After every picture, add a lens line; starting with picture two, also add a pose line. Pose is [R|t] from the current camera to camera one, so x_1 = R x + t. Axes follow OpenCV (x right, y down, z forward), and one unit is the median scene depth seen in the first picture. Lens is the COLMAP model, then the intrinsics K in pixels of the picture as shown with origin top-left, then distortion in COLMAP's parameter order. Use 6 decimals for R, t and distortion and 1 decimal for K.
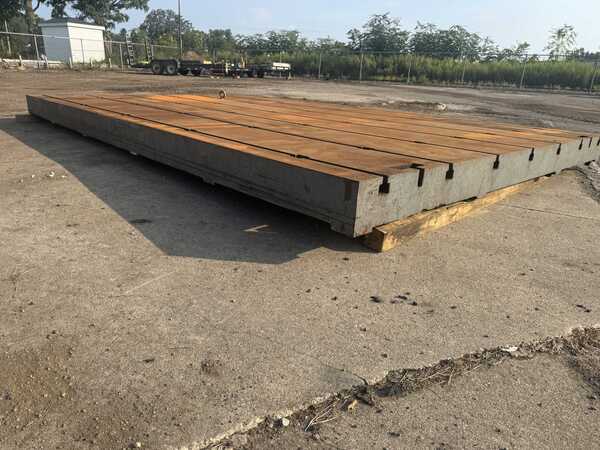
lens RADIAL K [[434.8, 0, 300.0], [0, 434.8, 225.0], [0, 0, 1]] dist [0.070179, -0.107584]
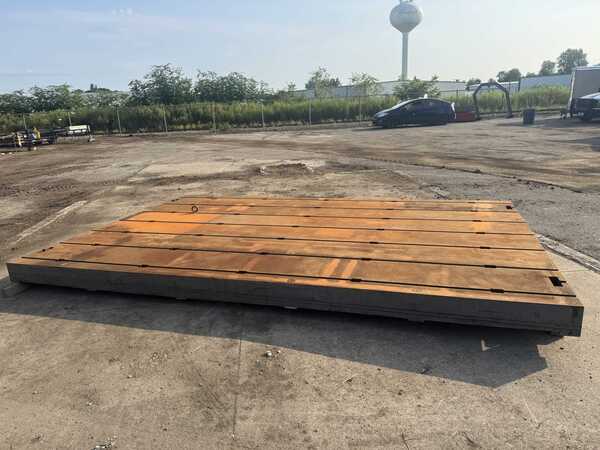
lens RADIAL K [[439.3, 0, 300.0], [0, 439.3, 225.0], [0, 0, 1]] dist [0.056571, -0.086009]
pose [[0.858236, -0.218231, 0.464549, -1.002885], [0.246859, 0.969051, -0.000831, -0.435888], [-0.449991, 0.115391, 0.885547, -0.070962]]
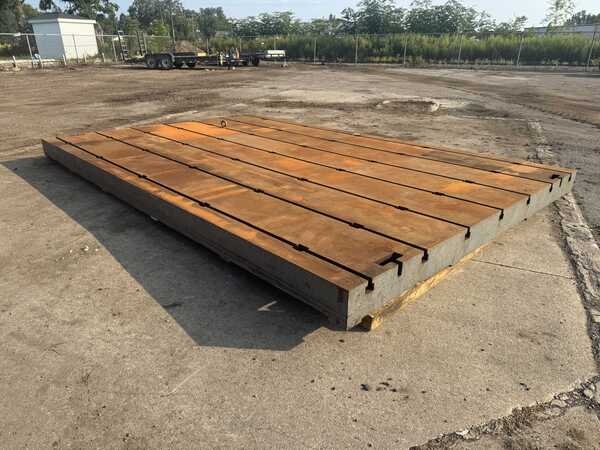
lens RADIAL K [[439.3, 0, 300.0], [0, 439.3, 225.0], [0, 0, 1]] dist [0.056571, -0.086009]
pose [[0.998991, -0.044457, -0.006437, 0.006632], [0.044740, 0.997534, 0.054077, -0.227447], [0.004017, -0.054311, 0.998516, -0.167427]]
